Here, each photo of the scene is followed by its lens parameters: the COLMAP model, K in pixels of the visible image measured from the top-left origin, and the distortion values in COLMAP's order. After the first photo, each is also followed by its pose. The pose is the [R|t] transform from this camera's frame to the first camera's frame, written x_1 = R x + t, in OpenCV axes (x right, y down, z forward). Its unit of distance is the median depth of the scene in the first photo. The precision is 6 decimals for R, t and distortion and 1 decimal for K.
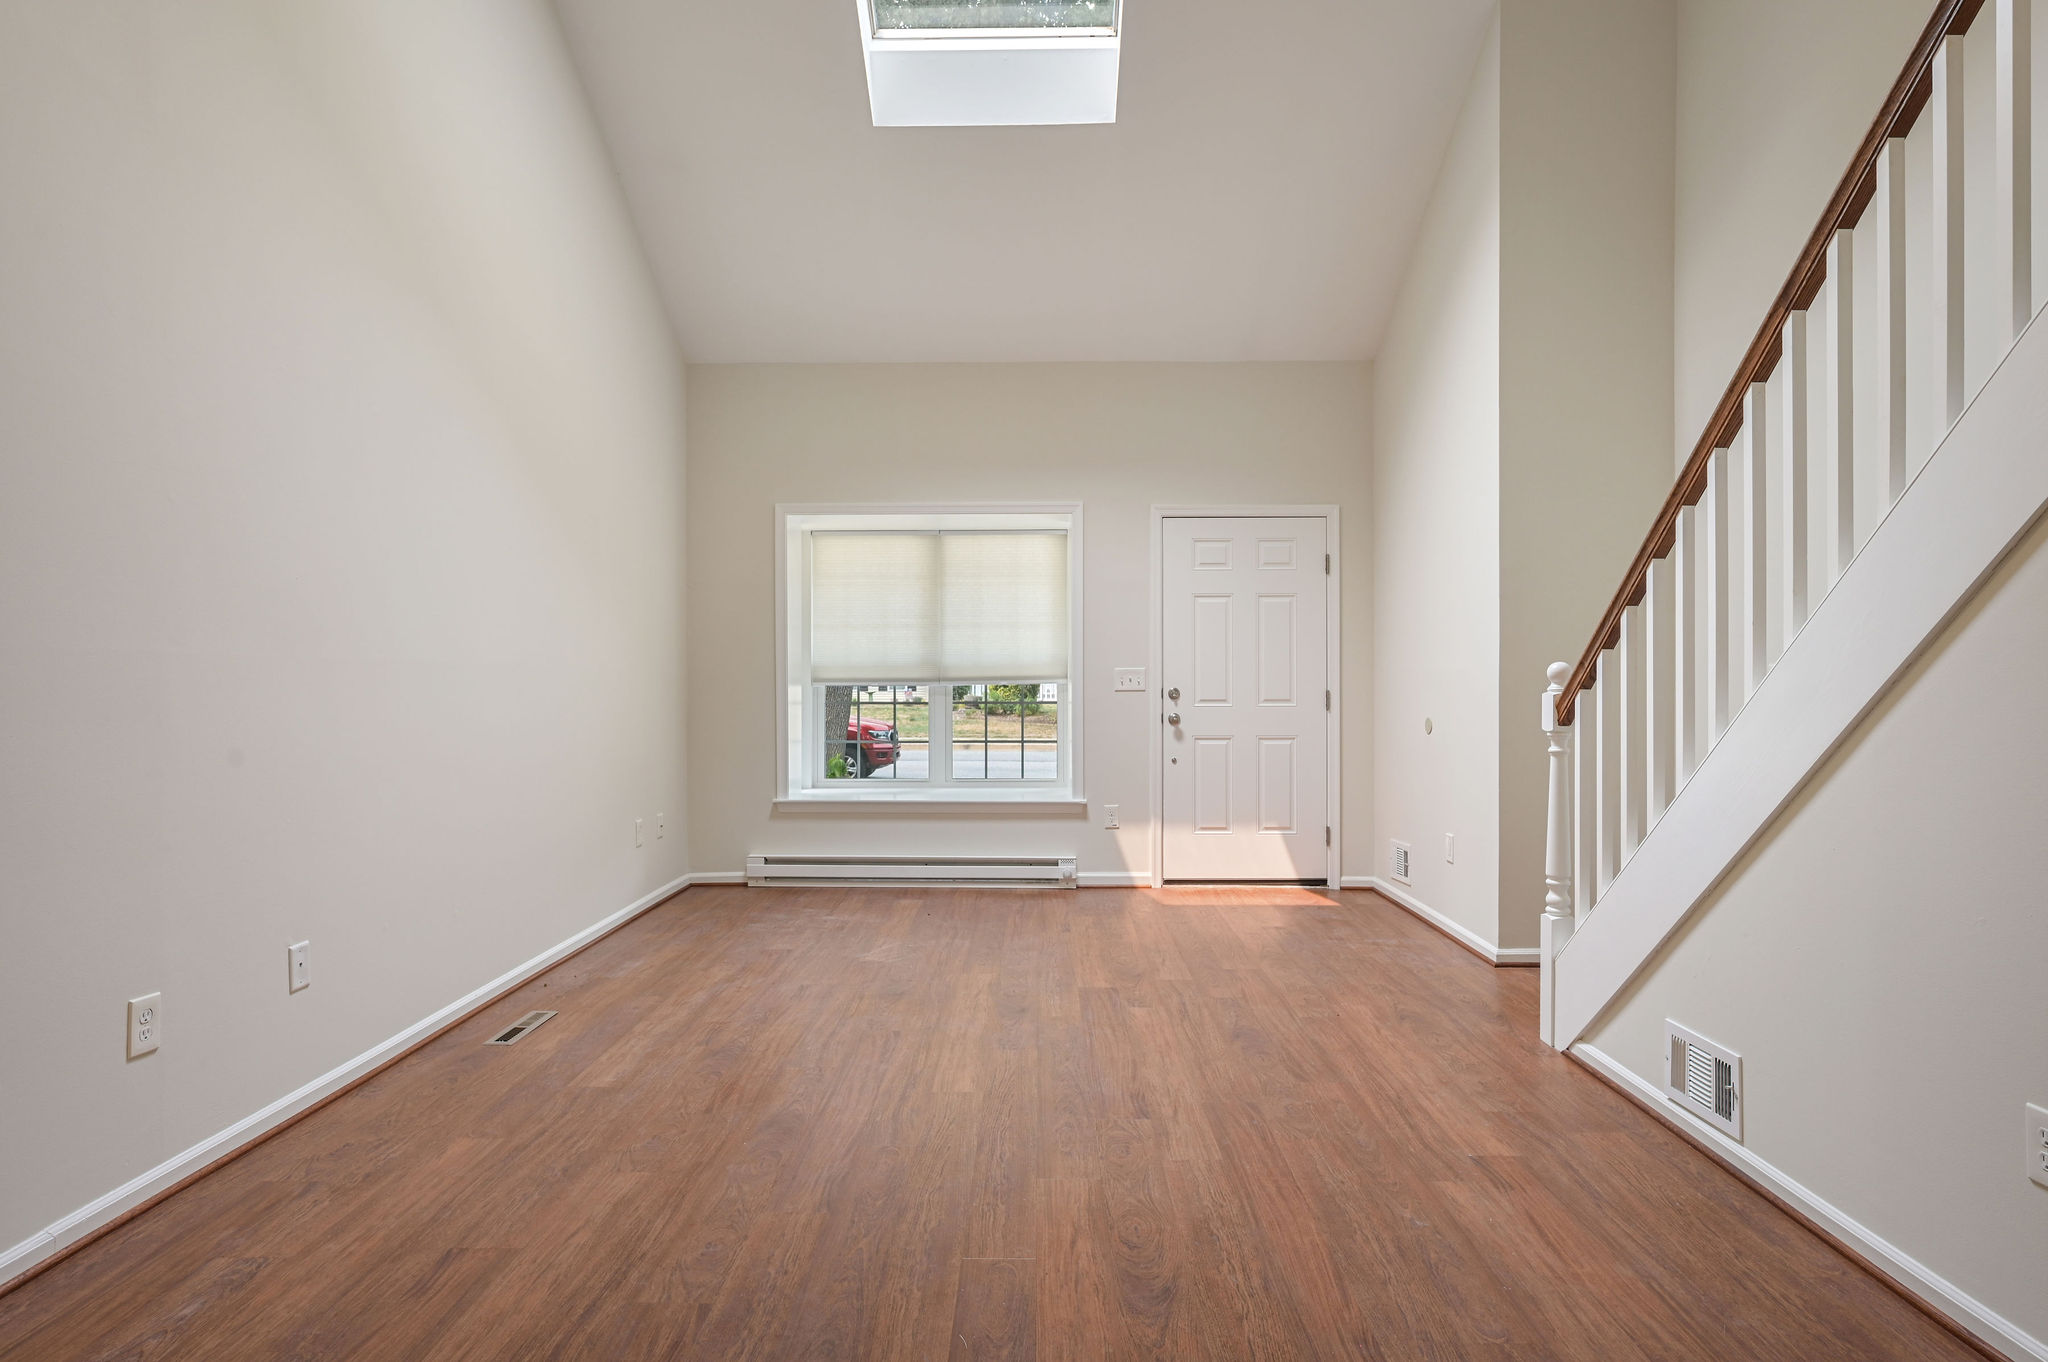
lens RADIAL K [[1112.0, 0, 1022.8], [0, 1112.0, 682.6], [0, 0, 1]] dist [-0.001891, -0.000589]
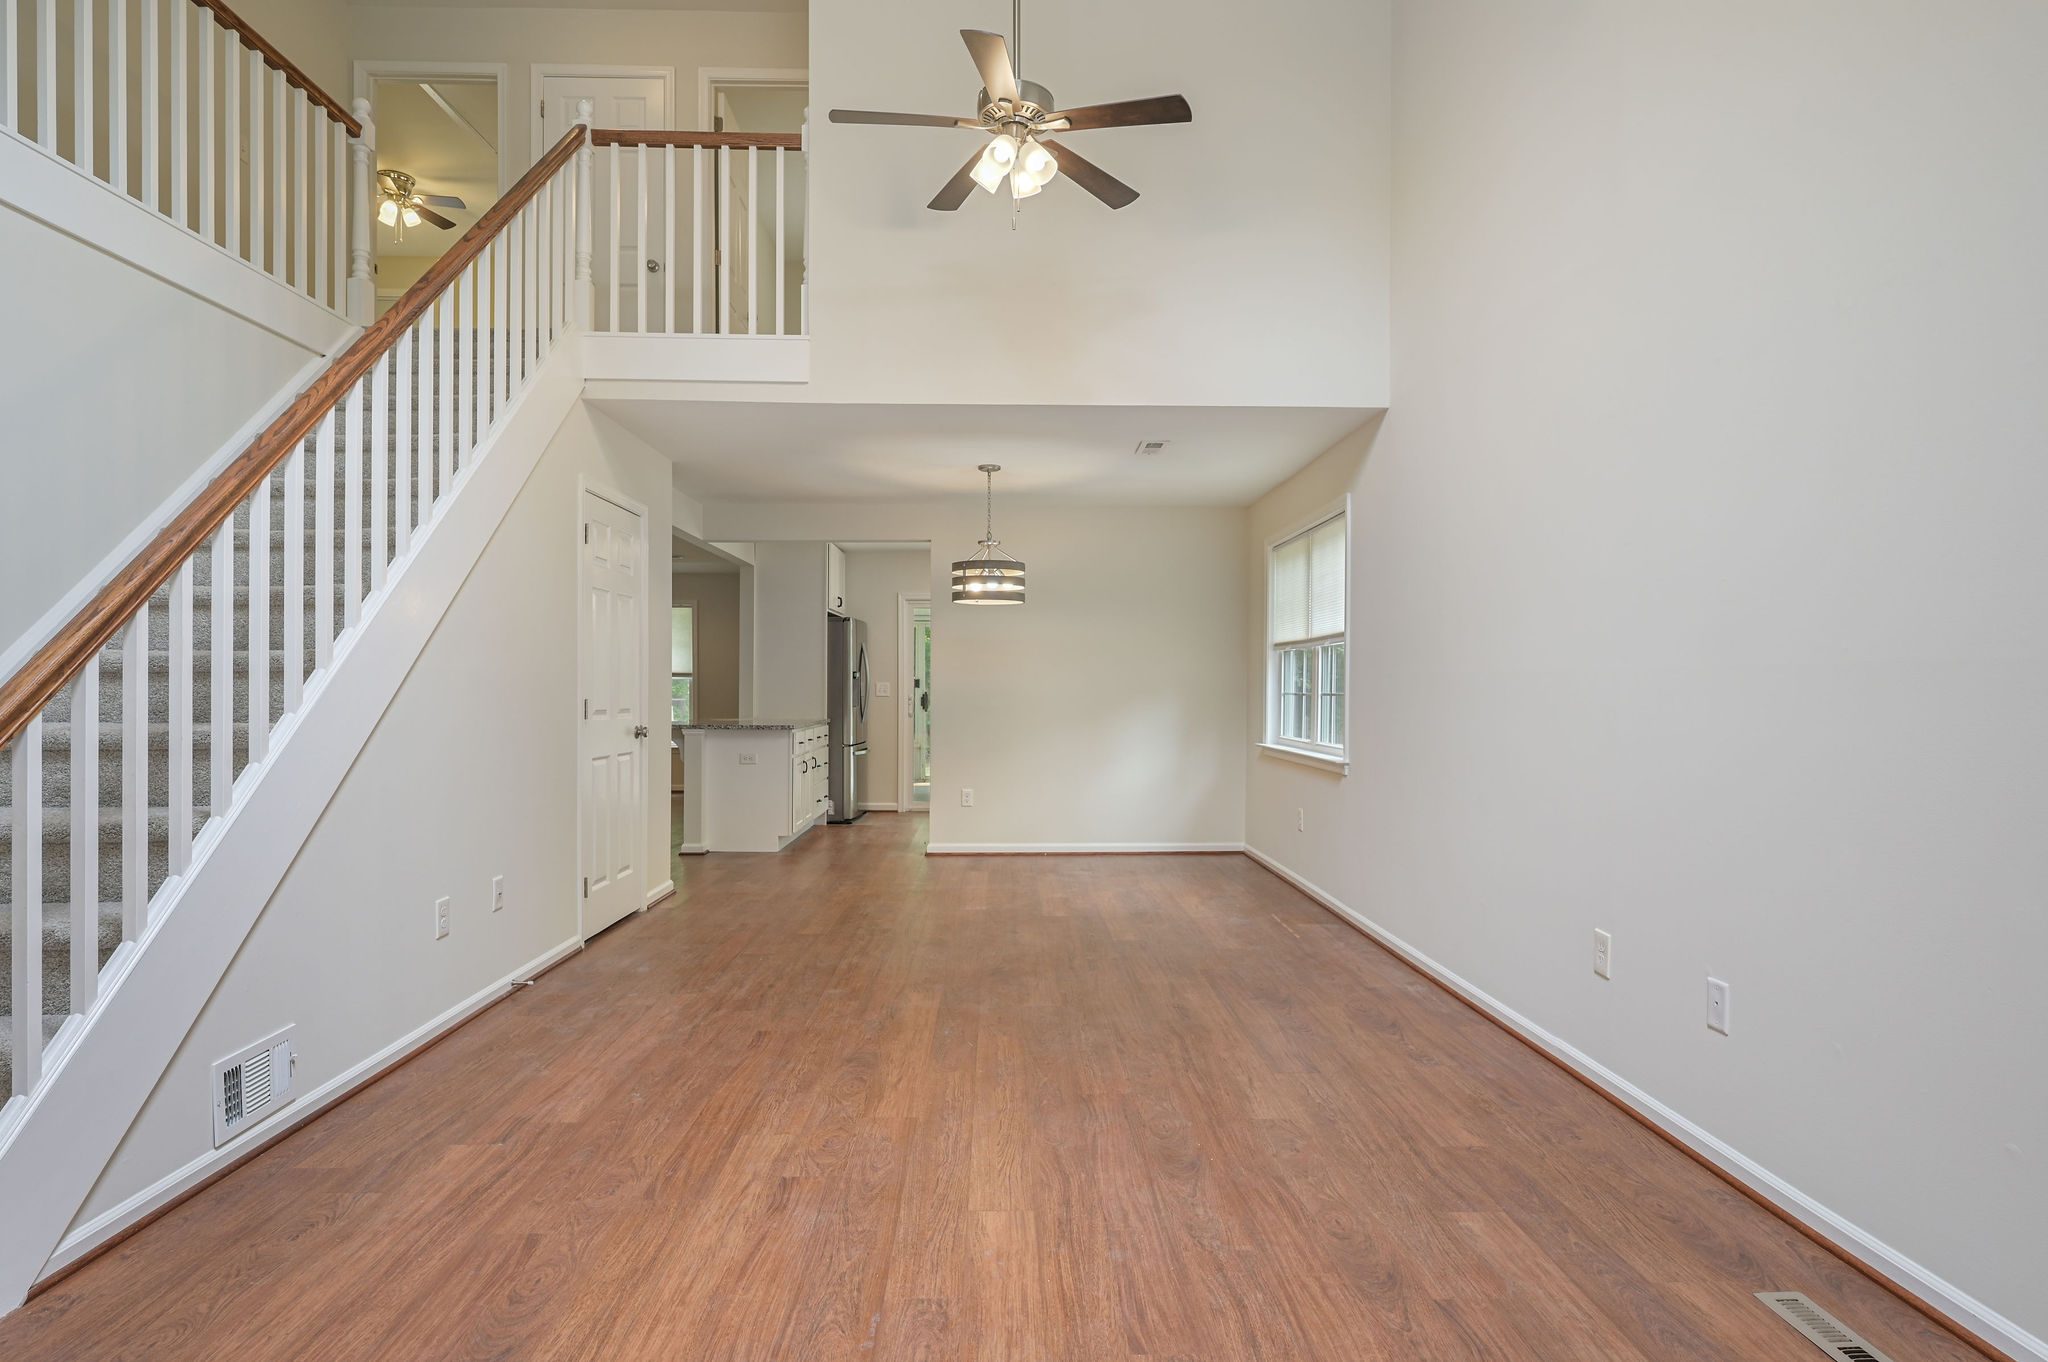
lens RADIAL K [[1112.0, 0, 1020.5], [0, 1112.0, 688.1], [0, 0, 1]] dist [-0.001891, -0.000589]
pose [[-0.999367, 0.000452, -0.035561, -0.048969], [0.000372, 0.999997, 0.002267, -0.007331], [0.035562, 0.002252, -0.999365, 1.970898]]
